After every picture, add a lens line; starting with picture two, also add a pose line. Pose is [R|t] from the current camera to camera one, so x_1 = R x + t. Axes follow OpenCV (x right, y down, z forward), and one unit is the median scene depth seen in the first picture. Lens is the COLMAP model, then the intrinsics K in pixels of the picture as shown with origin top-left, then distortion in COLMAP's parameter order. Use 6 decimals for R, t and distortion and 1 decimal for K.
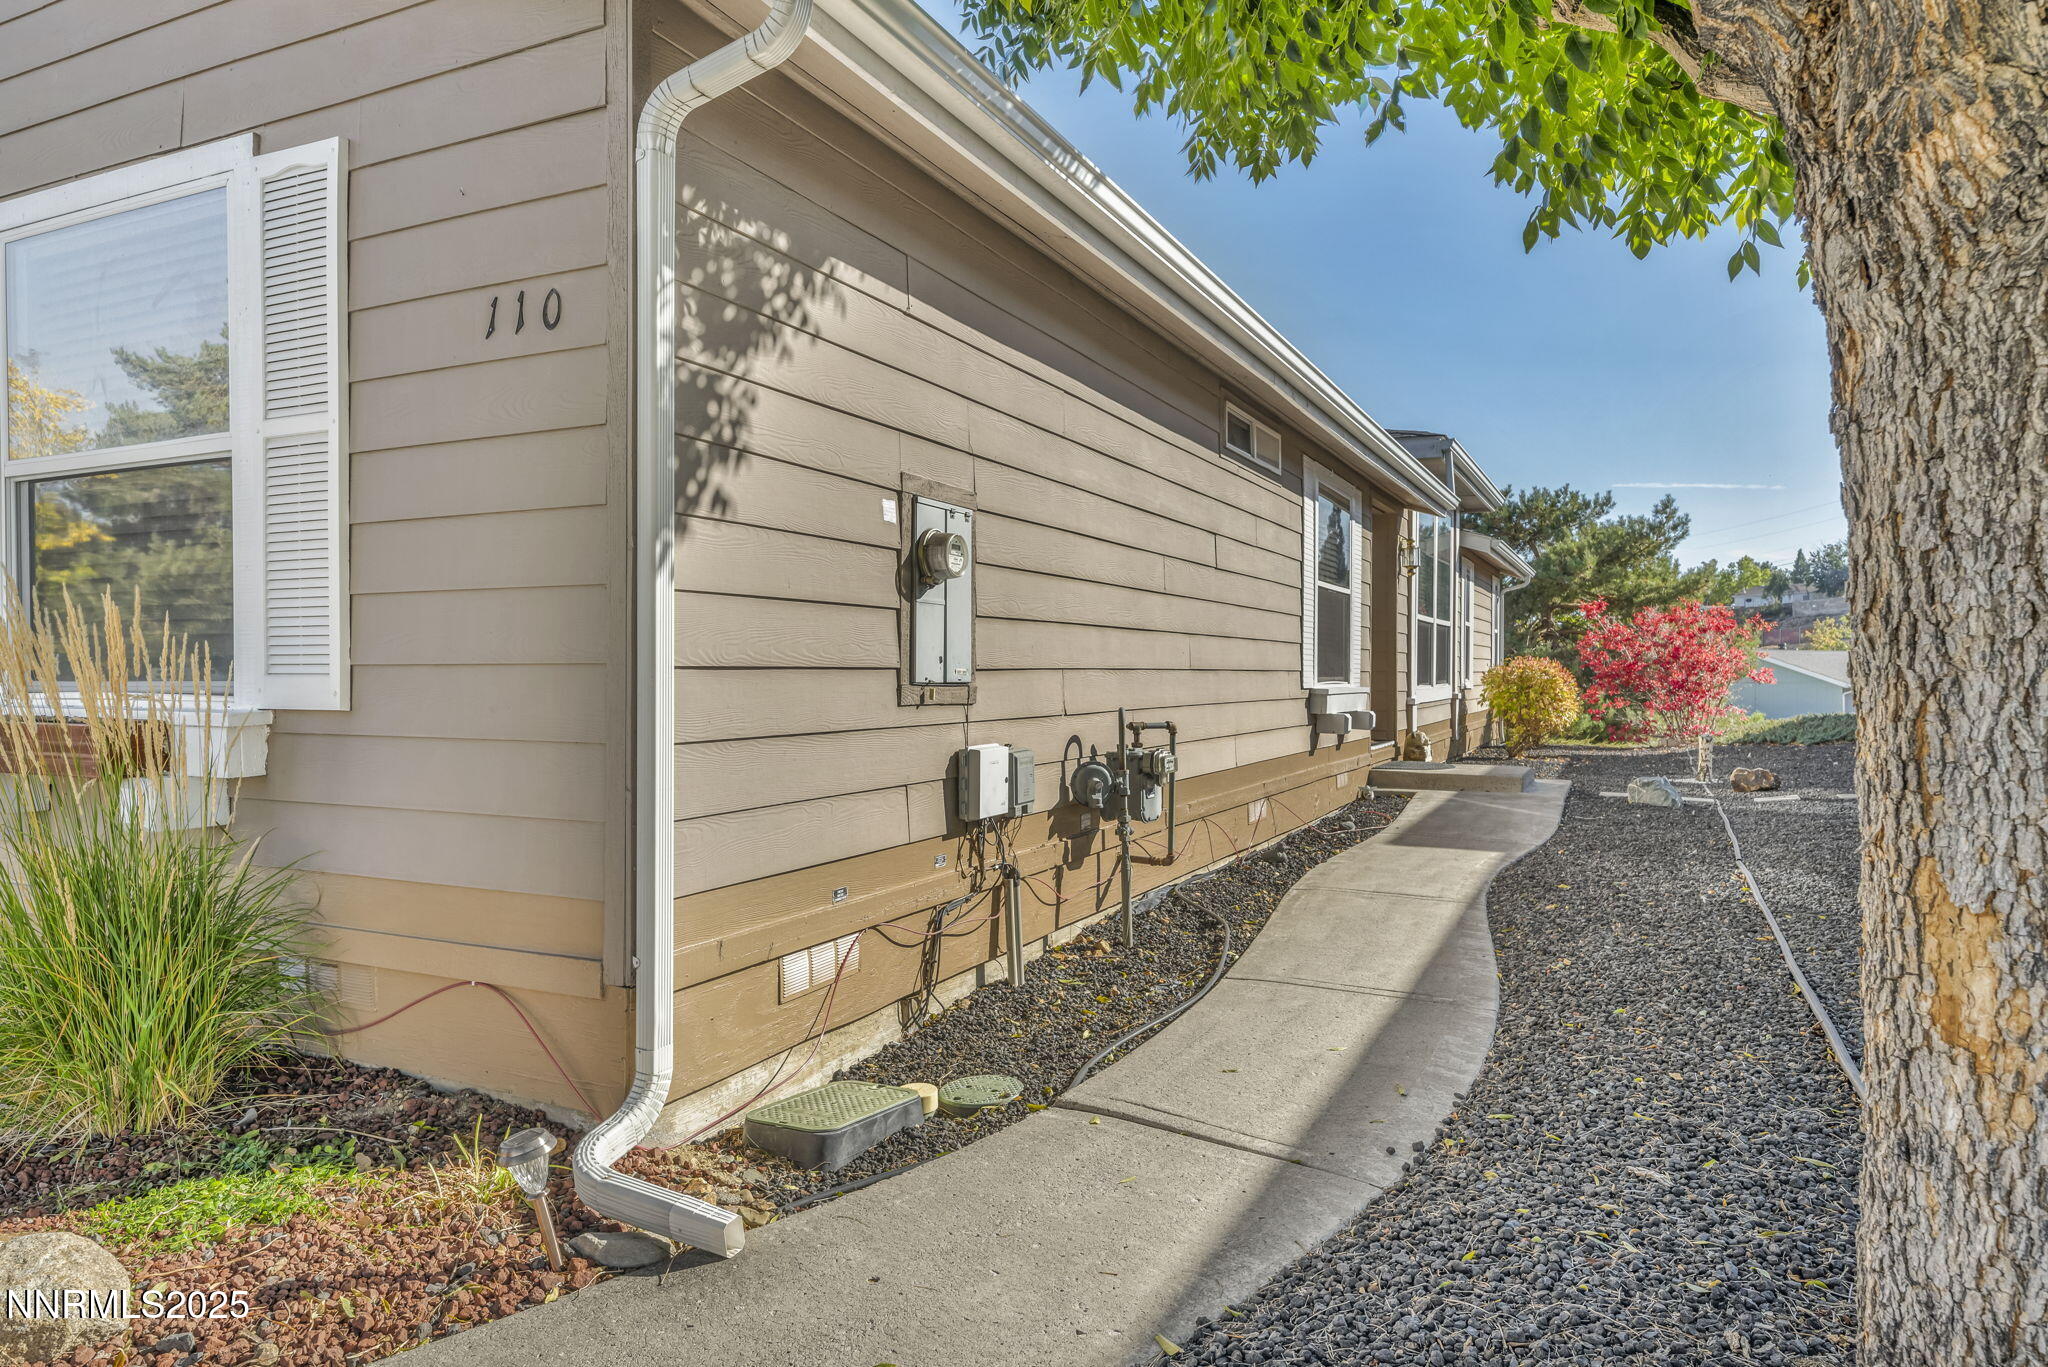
lens RADIAL K [[1292.4, 0, 1017.9], [0, 1292.4, 690.6], [0, 0, 1]] dist [-0.002315, -0.003925]
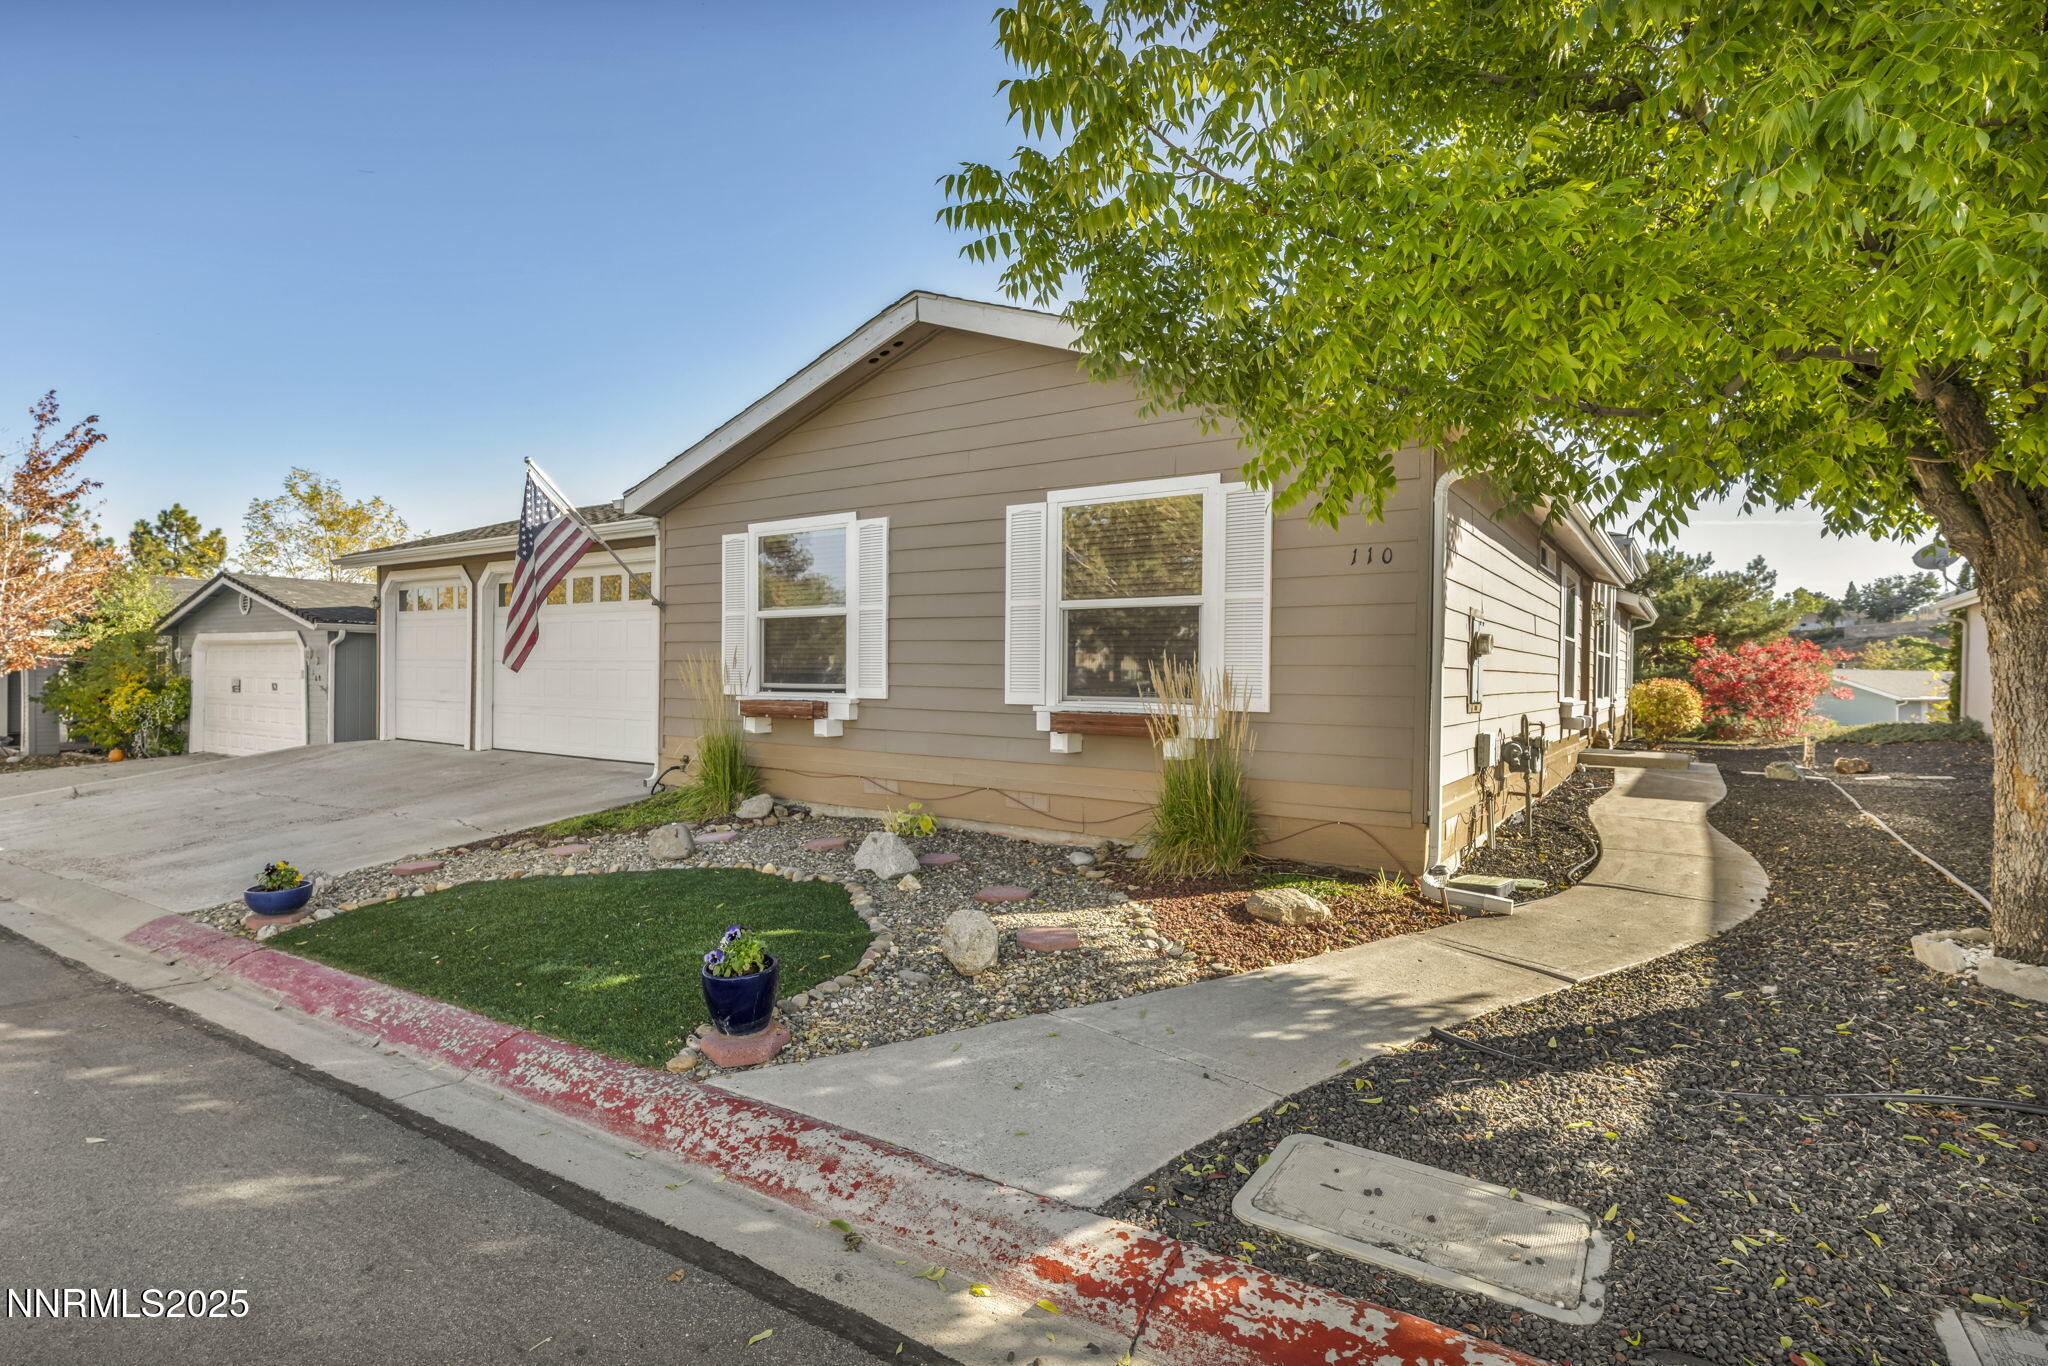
lens RADIAL K [[1002.3, 0, 1024.8], [0, 1002.3, 689.7], [0, 0, 1]] dist [0.001957, 0.000386]
pose [[0.989917, 0.013483, -0.141003, -0.124378], [-0.013584, 0.999908, 0.000249, -0.003861], [0.140994, 0.001669, 0.990009, -0.164719]]
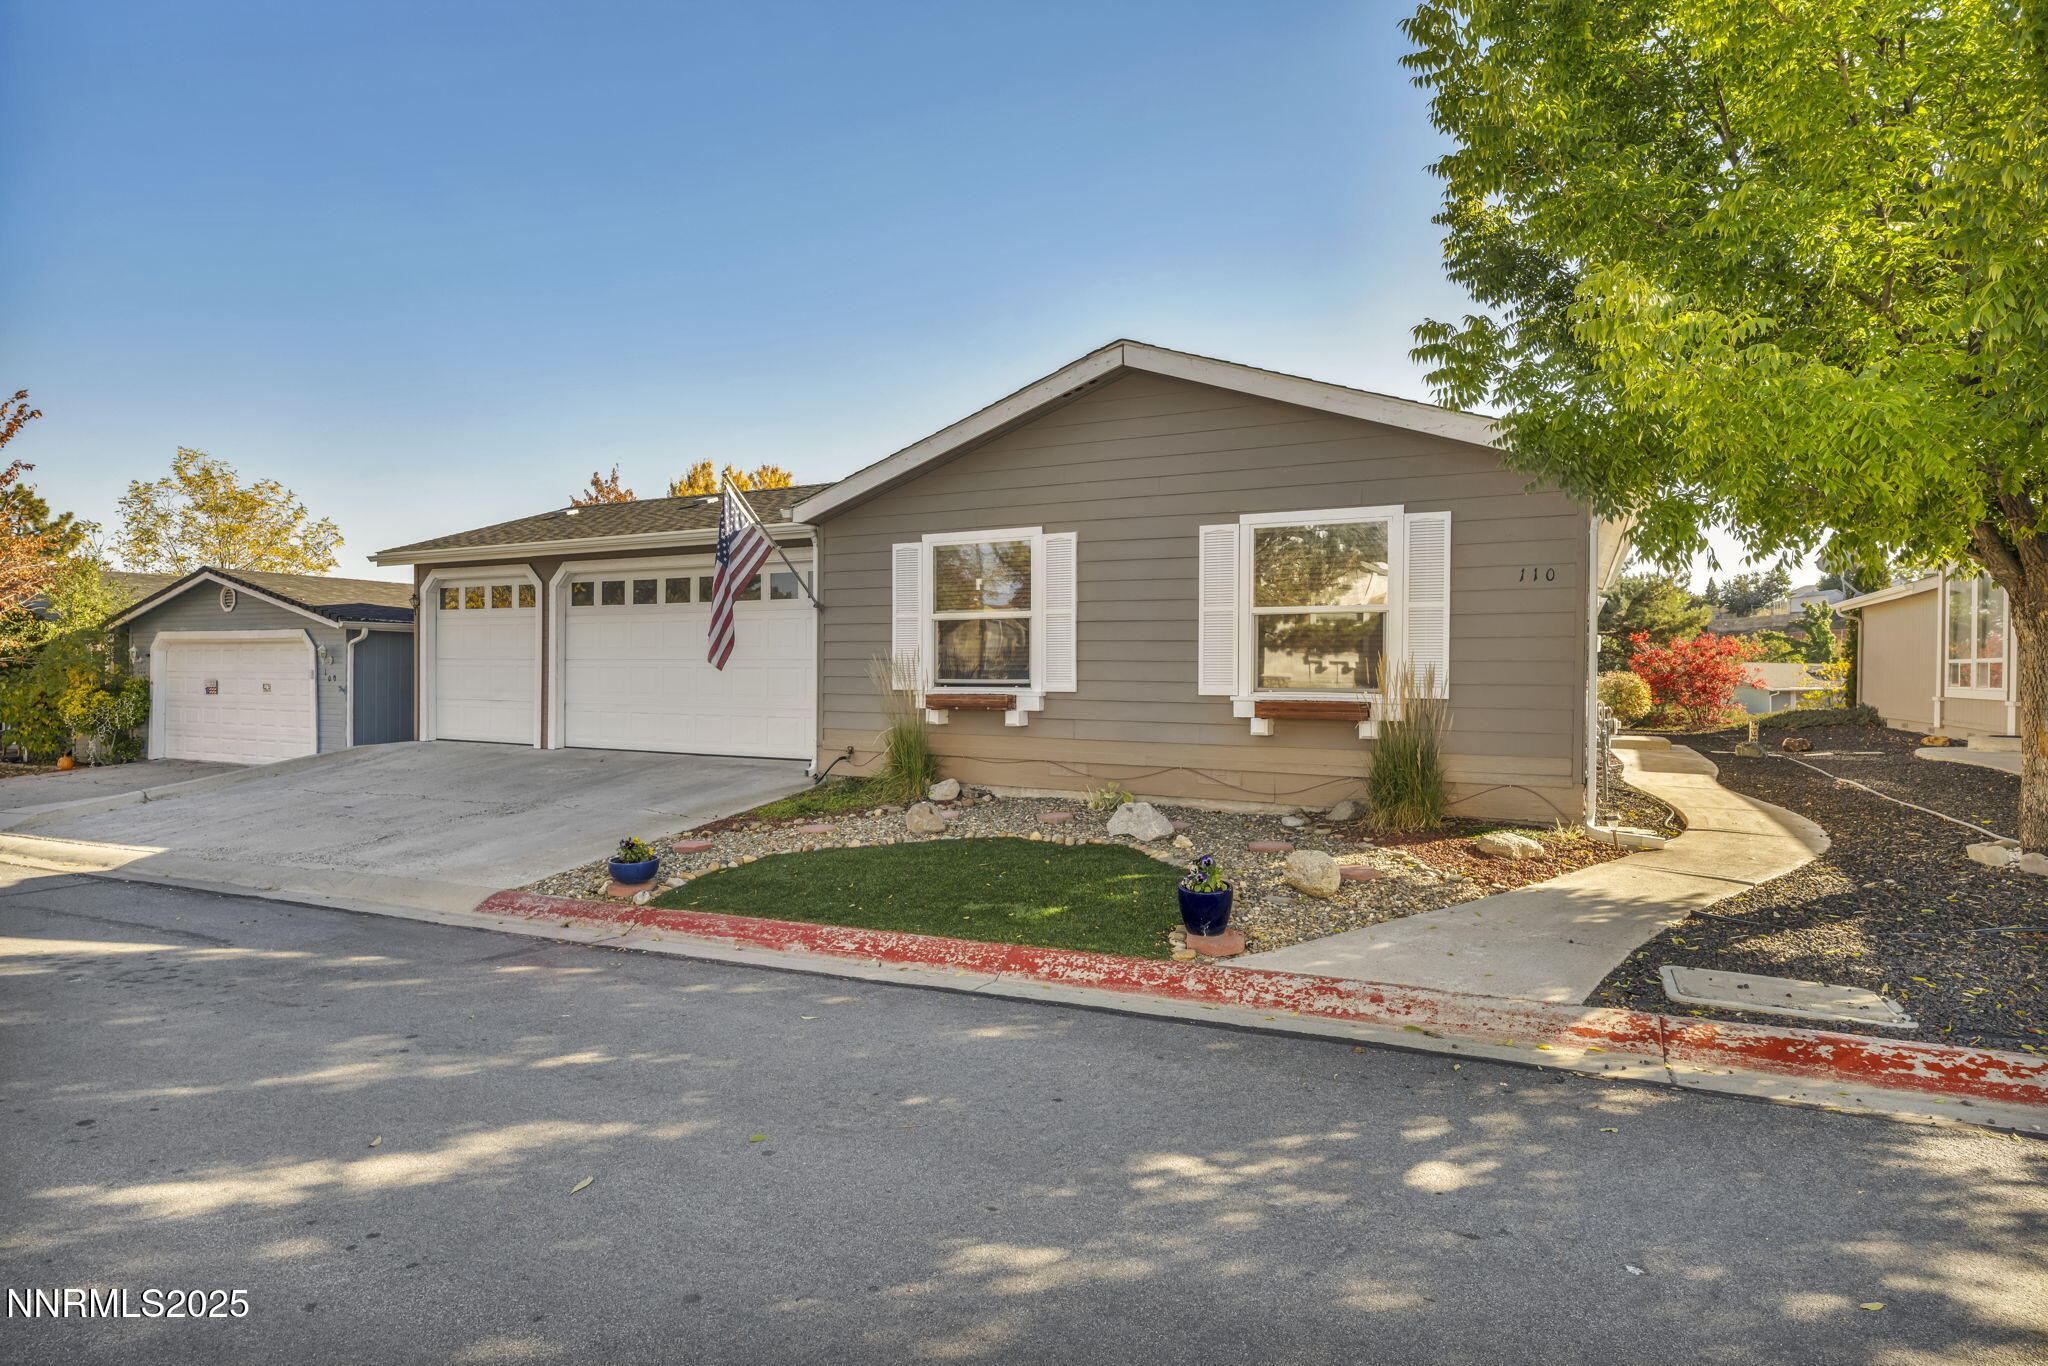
lens RADIAL K [[1060.9, 0, 1025.0], [0, 1060.9, 691.2], [0, 0, 1]] dist [-0.003476, 0.003101]
pose [[0.999714, 0.006485, -0.023002, -0.254885], [-0.006417, 0.999975, 0.003066, -0.000898], [0.023021, -0.002918, 0.999731, -0.264248]]
